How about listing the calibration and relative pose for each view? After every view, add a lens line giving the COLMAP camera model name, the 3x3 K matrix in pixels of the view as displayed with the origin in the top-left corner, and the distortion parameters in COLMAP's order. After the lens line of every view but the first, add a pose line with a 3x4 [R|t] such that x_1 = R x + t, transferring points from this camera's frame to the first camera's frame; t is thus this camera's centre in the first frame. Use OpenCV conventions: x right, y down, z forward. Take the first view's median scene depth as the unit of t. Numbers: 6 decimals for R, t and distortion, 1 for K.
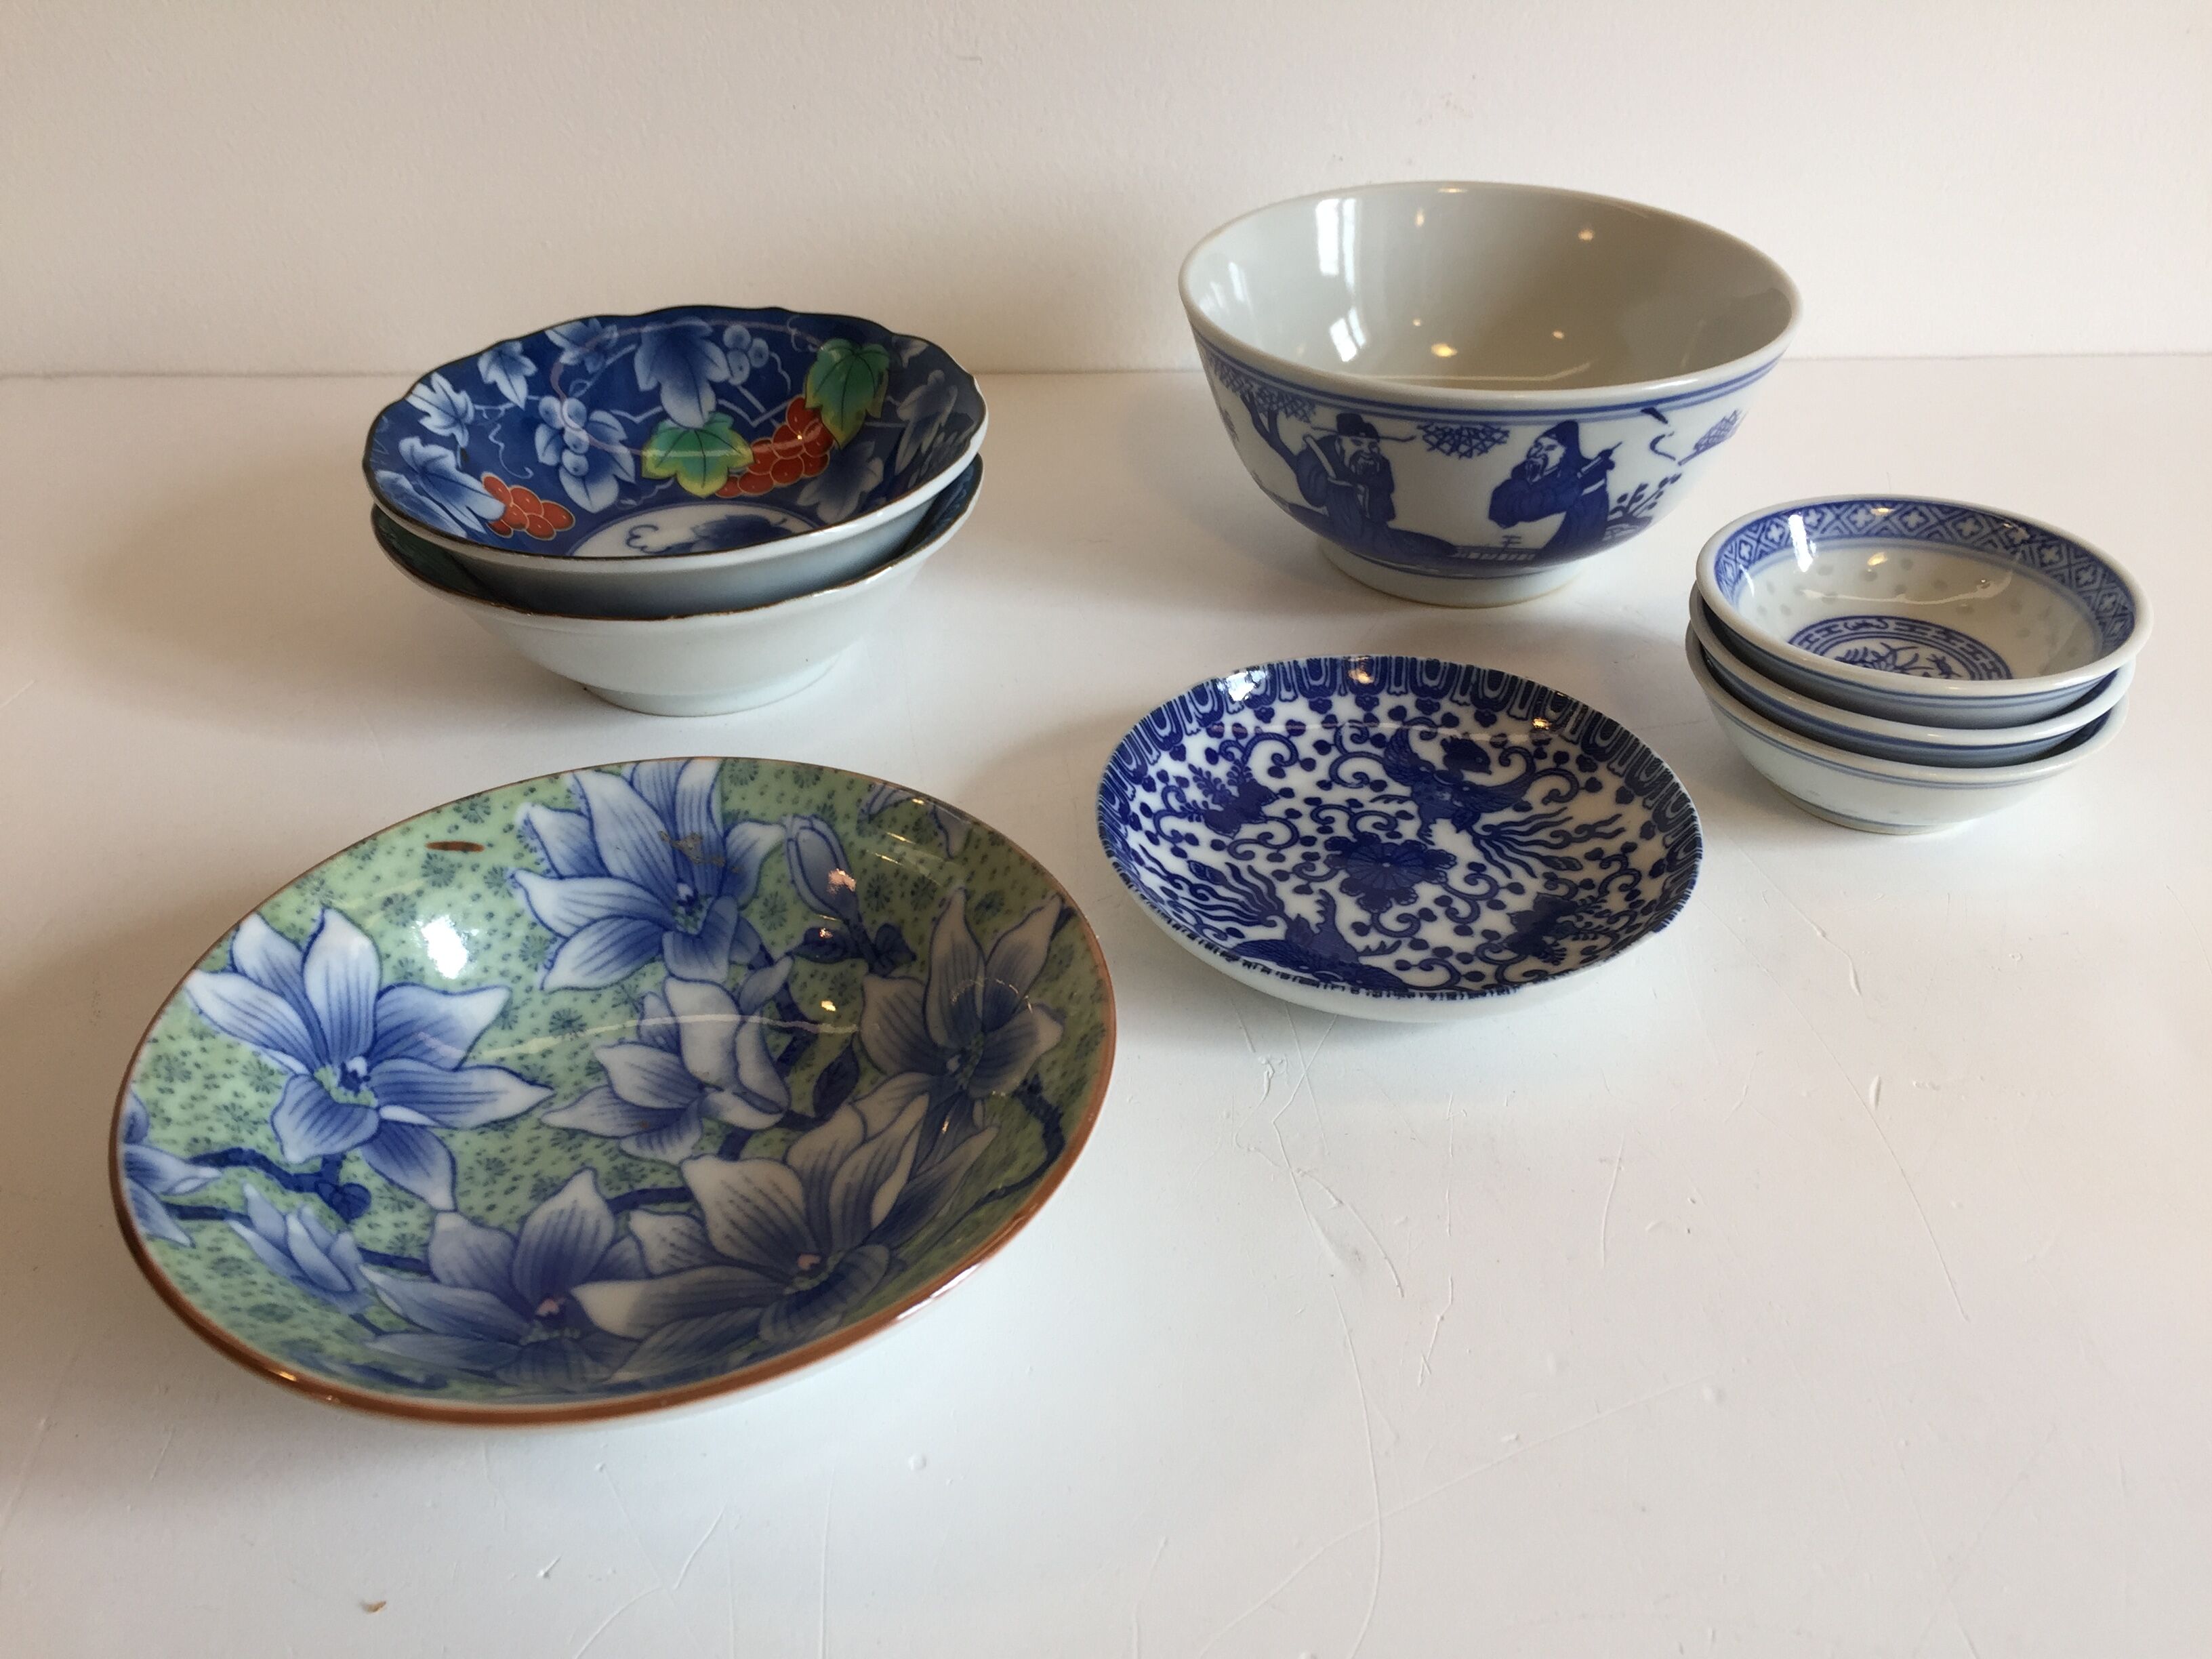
lens RADIAL K [[1899.3, 0, 1111.5], [0, 1899.3, 832.3], [0, 0, 1]] dist [0.078258, -0.135578]
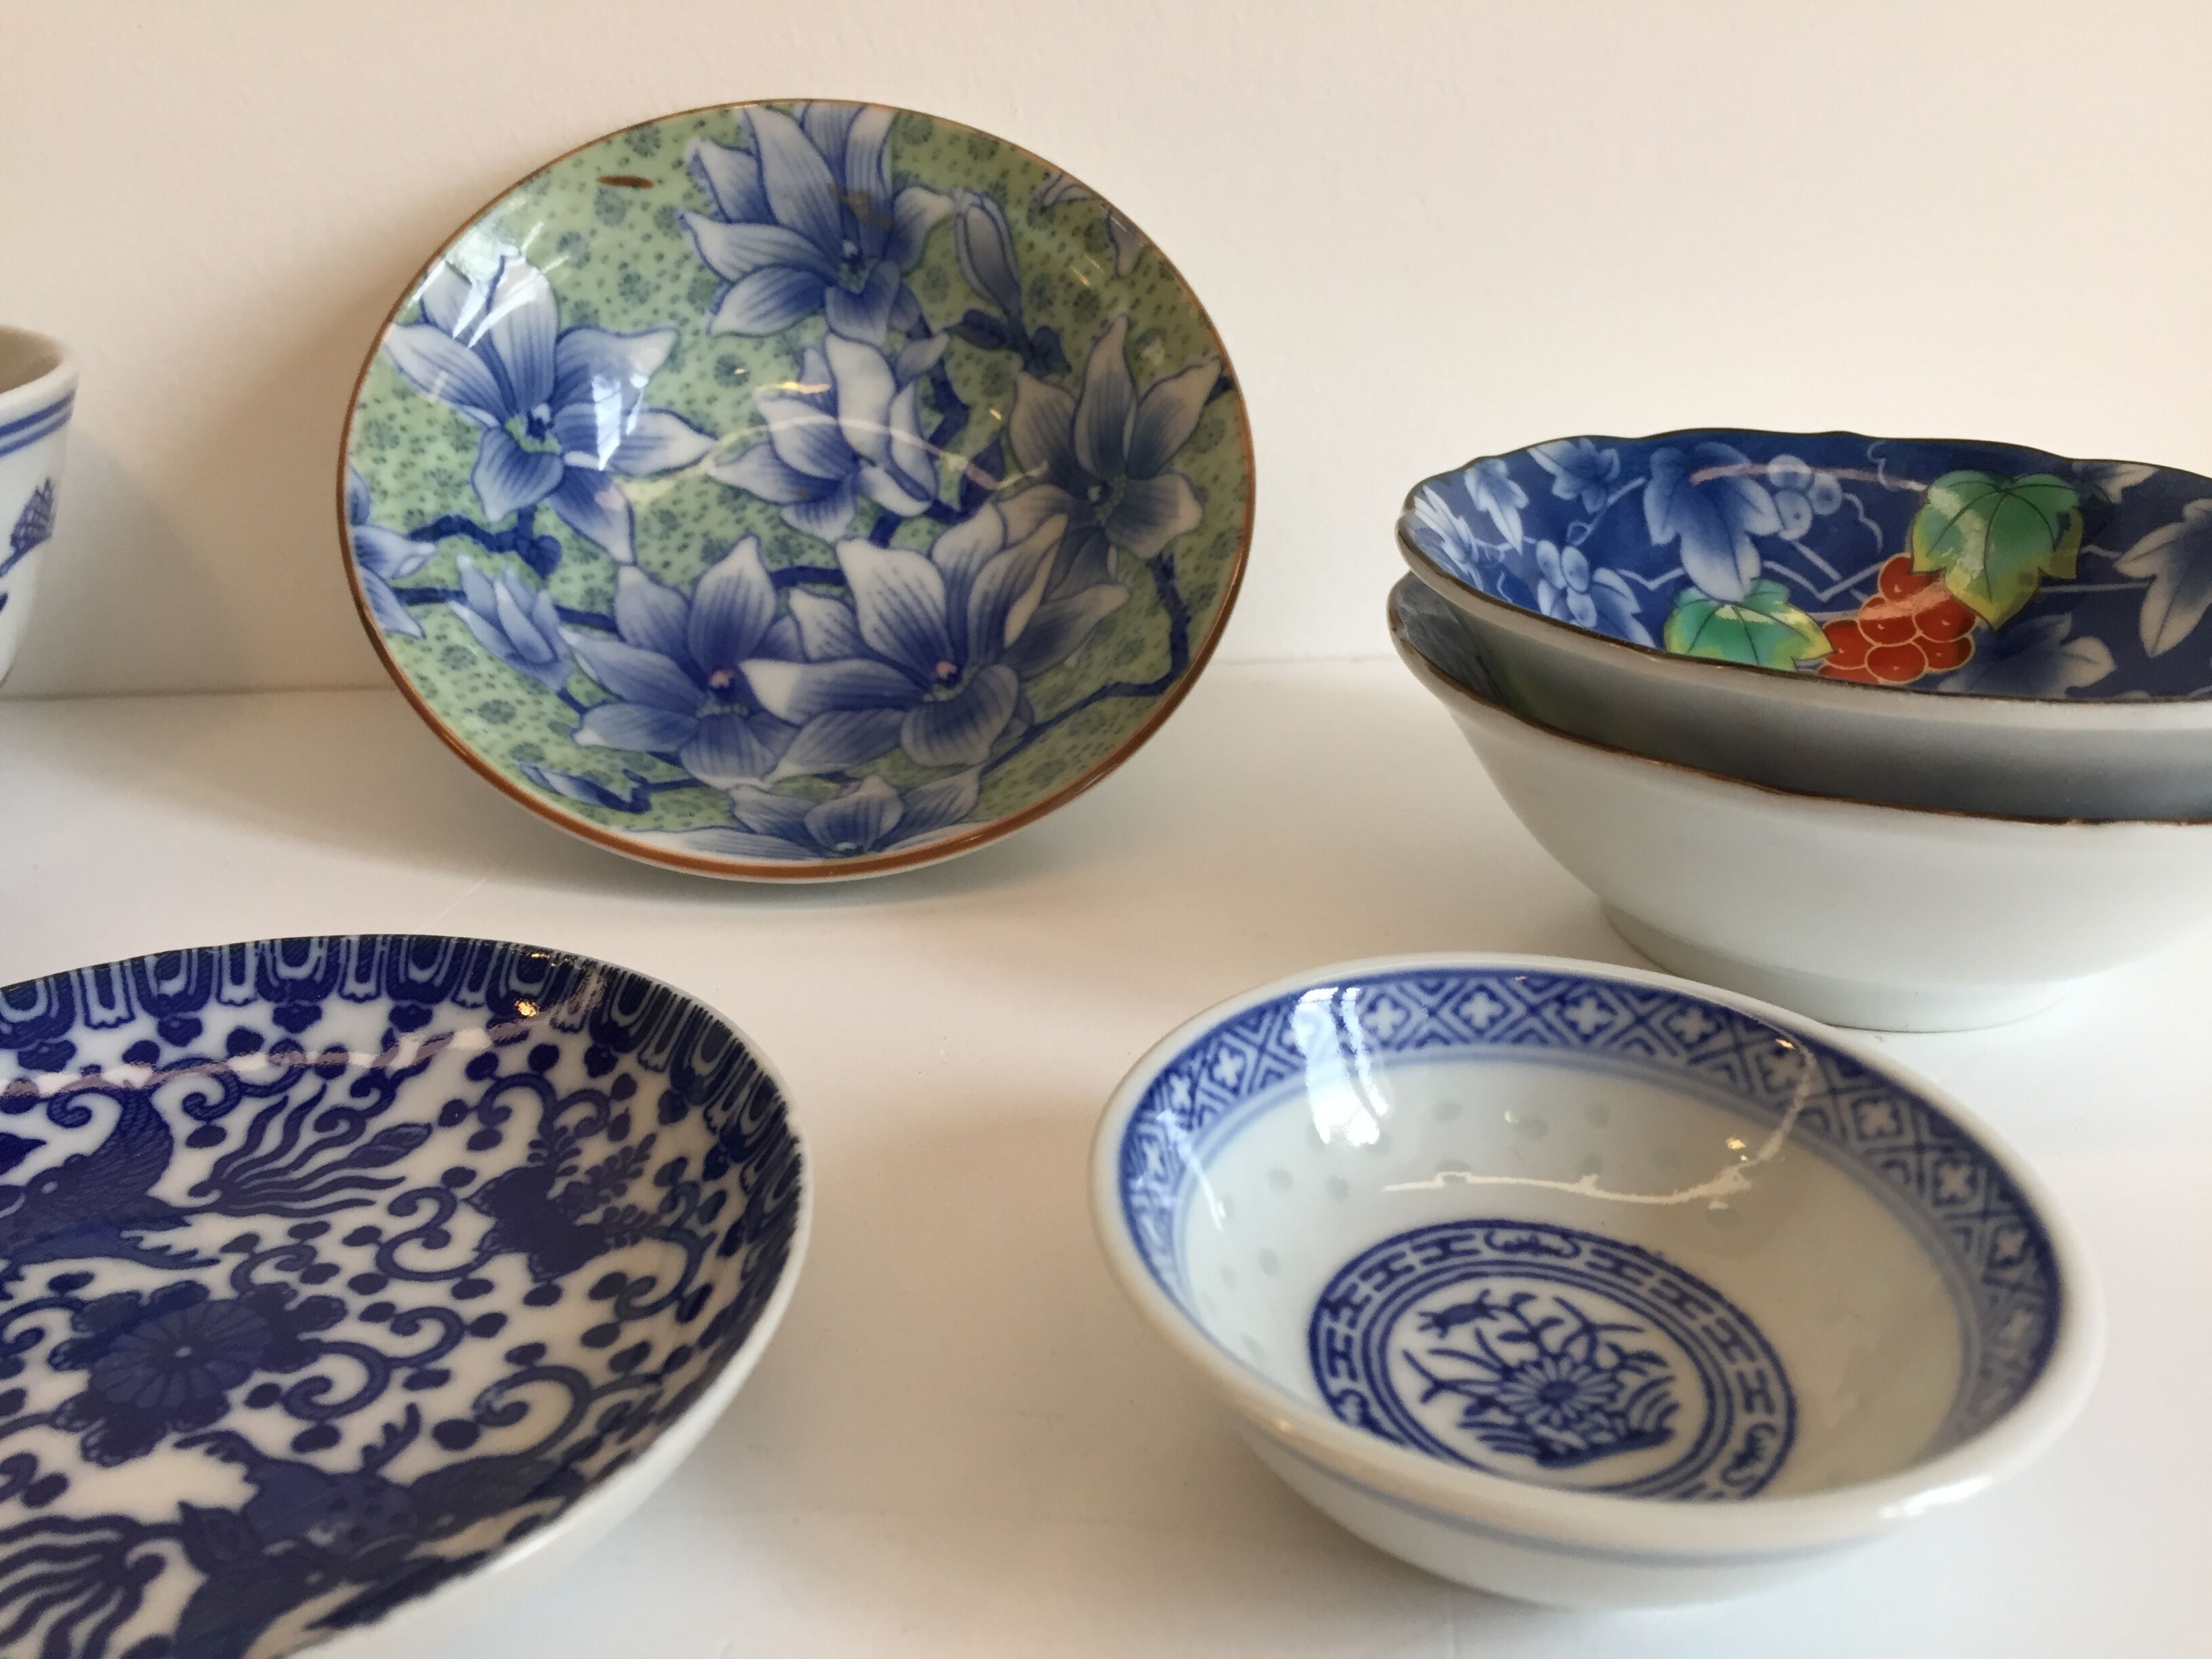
lens RADIAL K [[1920.0, 0, 1112.4], [0, 1920.0, 822.8], [0, 0, 1]] dist [0.036763, -0.009136]
pose [[0.987387, 0.157992, 0.010308, -0.053490], [-0.139759, 0.839145, 0.525646, -0.278316], [0.074398, -0.520457, 0.850641, -0.003365]]
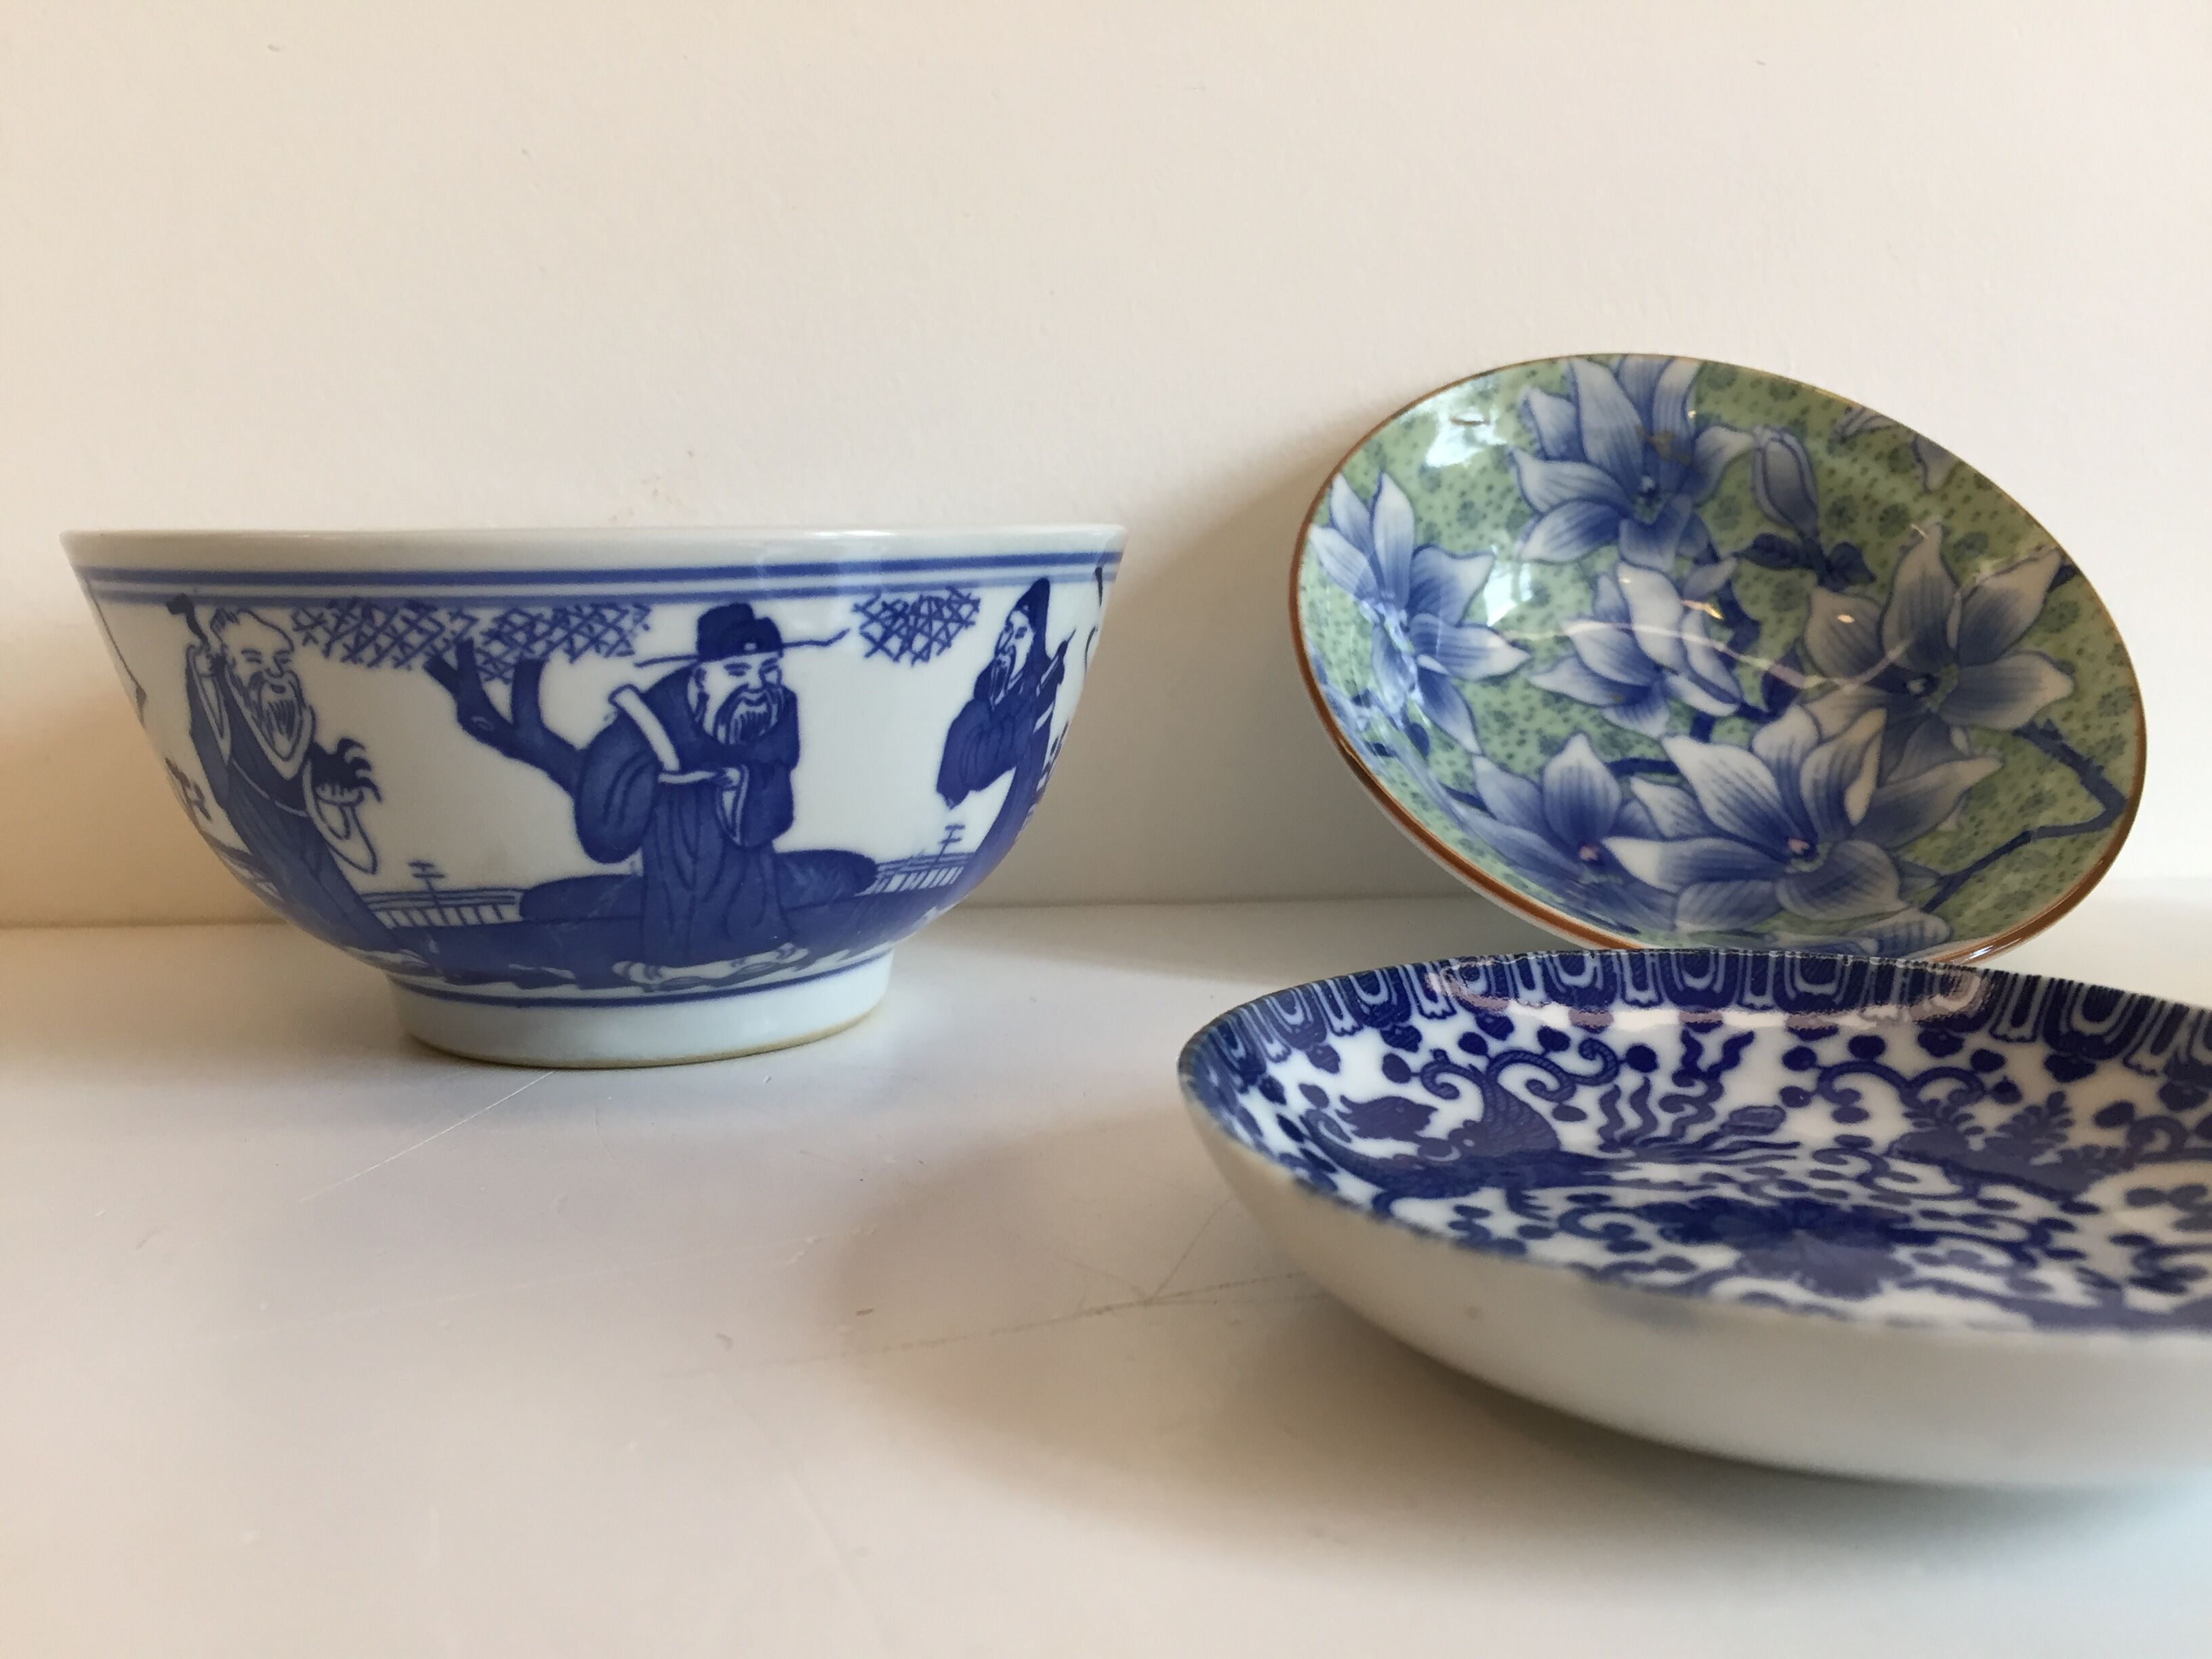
lens RADIAL K [[1920.0, 0, 1112.4], [0, 1920.0, 822.8], [0, 0, 1]] dist [0.036763, -0.009136]
pose [[0.988574, 0.144076, -0.044309, -0.470384], [-0.125371, 0.949097, 0.288958, -0.067860], [0.083685, -0.280102, 0.956316, -0.138289]]
